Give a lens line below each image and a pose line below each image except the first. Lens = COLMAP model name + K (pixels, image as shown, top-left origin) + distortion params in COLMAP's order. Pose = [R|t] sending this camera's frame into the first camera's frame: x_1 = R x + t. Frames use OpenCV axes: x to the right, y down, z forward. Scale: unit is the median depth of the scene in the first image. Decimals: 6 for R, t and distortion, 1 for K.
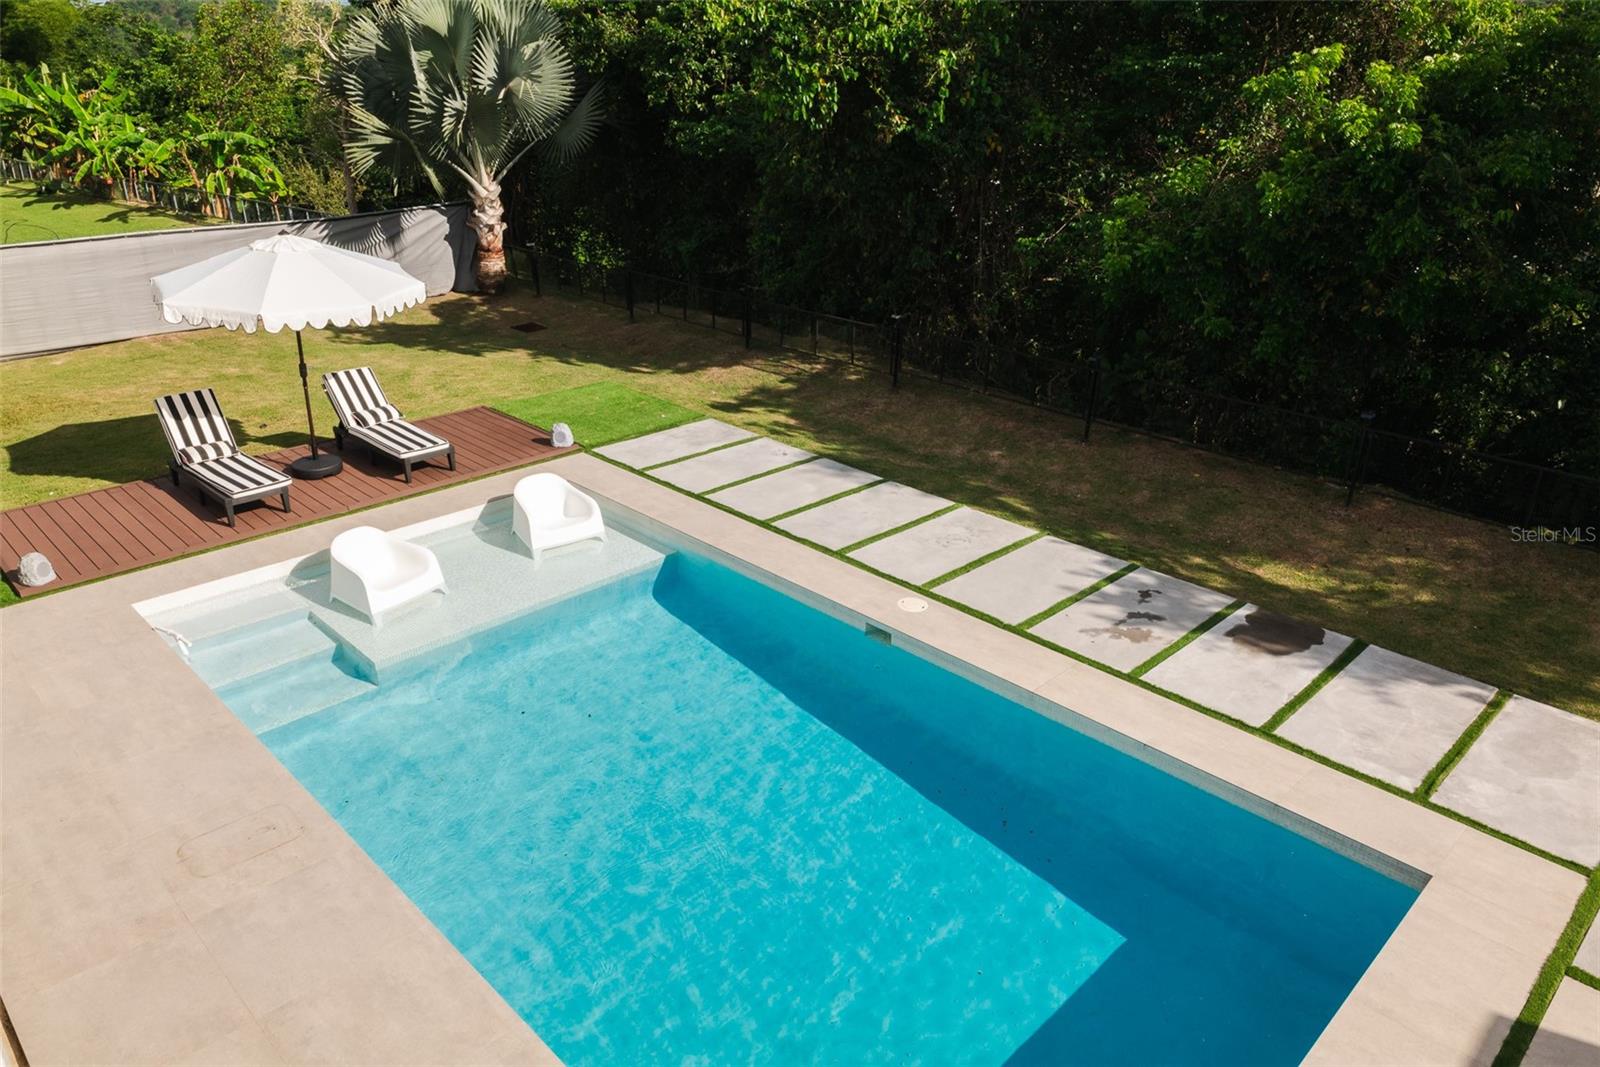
lens RADIAL K [[1093.5, 0, 800.0], [0, 1093.5, 533.5], [0, 0, 1]] dist [0.001237, -0.000268]
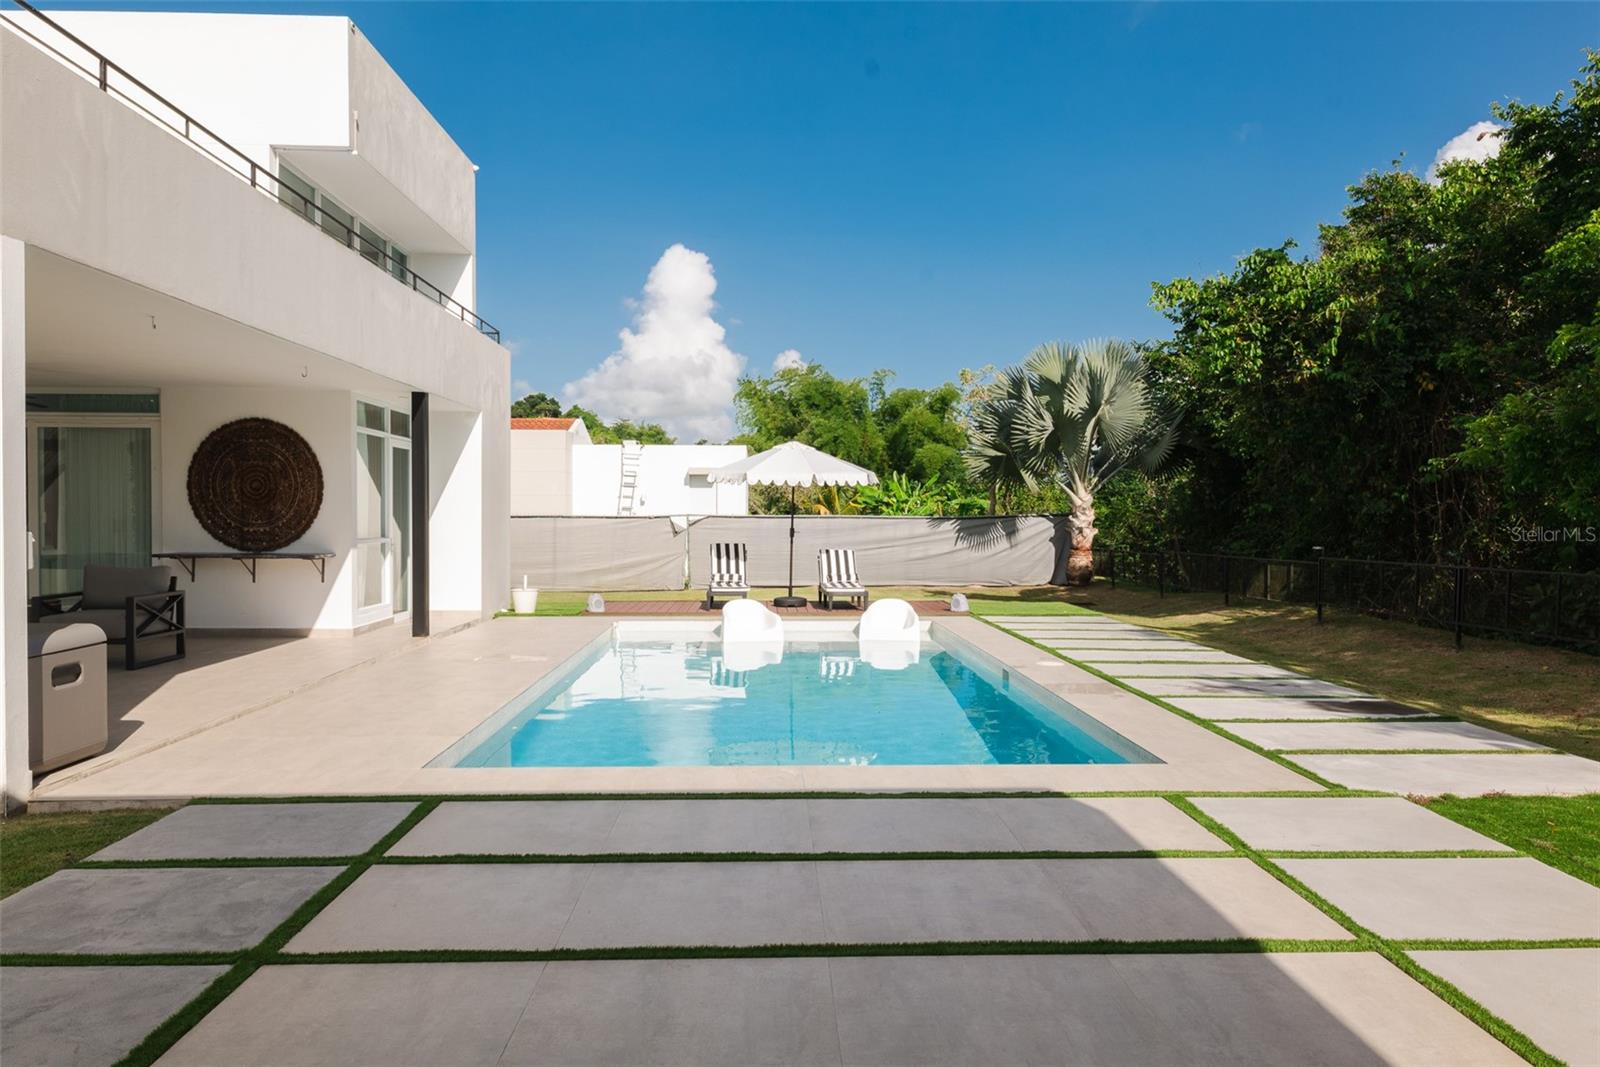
lens RADIAL K [[1093.5, 0, 800.0], [0, 1093.5, 533.5], [0, 0, 1]] dist [0.001237, -0.000268]
pose [[0.738681, 0.007717, -0.674011, 0.292448], [-0.270753, 0.919118, -0.286208, 0.145436], [0.617287, 0.393907, 0.681024, 0.009725]]
